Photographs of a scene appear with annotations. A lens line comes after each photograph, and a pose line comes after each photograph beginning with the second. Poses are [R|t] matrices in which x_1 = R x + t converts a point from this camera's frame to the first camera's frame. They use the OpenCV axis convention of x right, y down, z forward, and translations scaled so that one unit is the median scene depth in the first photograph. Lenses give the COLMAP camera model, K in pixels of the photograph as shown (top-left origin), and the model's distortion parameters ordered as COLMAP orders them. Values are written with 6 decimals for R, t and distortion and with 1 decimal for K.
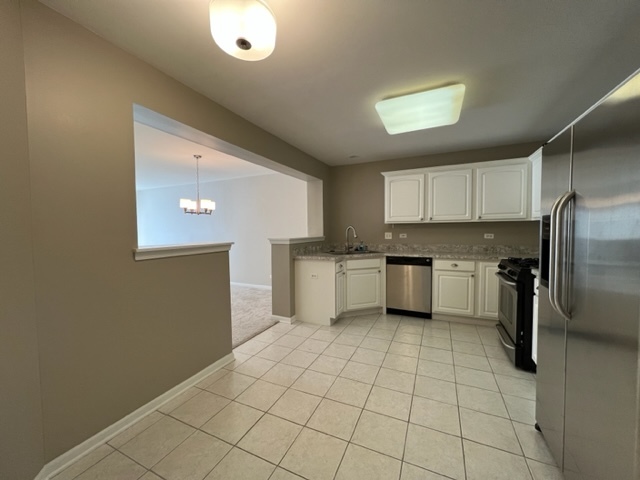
lens RADIAL K [[254.9, 0, 321.1], [0, 254.9, 238.2], [0, 0, 1]] dist [-0.000736, 0.000140]
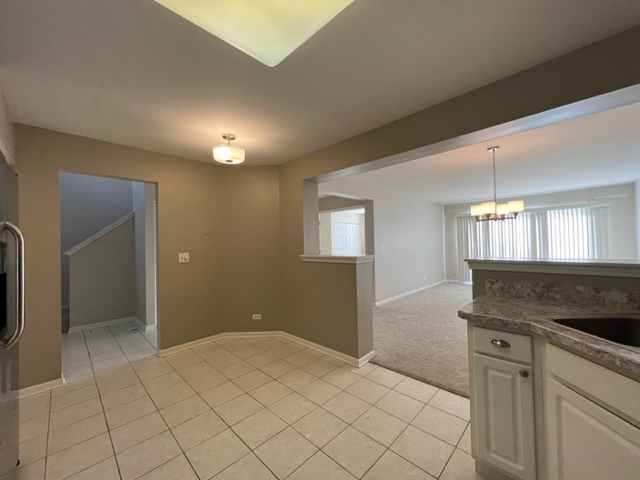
lens RADIAL K [[254.9, 0, 320.0], [0, 254.9, 237.7], [0, 0, 1]] dist [-0.000736, 0.000140]
pose [[-0.328477, 0.004039, -0.944503, 0.511171], [-0.010533, 0.999913, 0.007940, -0.051205], [0.944453, 0.012556, -0.328406, 0.847333]]
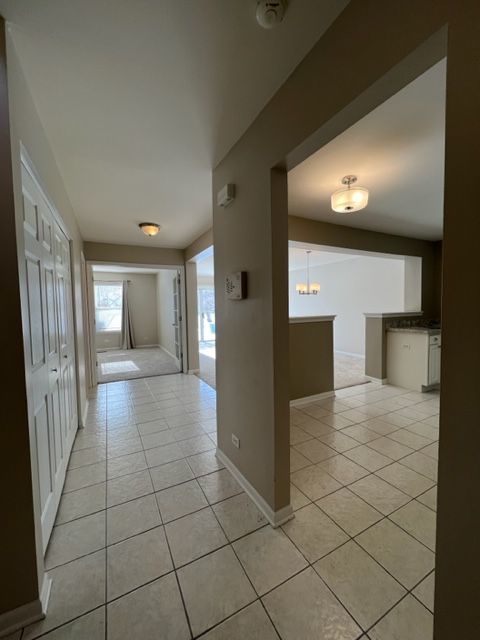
lens RADIAL K [[254.9, 0, 240.4], [0, 254.9, 317.7], [0, 0, 1]] dist [-0.000736, 0.000140]
pose [[0.789959, 0.022665, -0.612740, 0.081102], [-0.009498, 0.999649, 0.024732, -0.000075], [0.613086, -0.013717, 0.789897, -0.342159]]
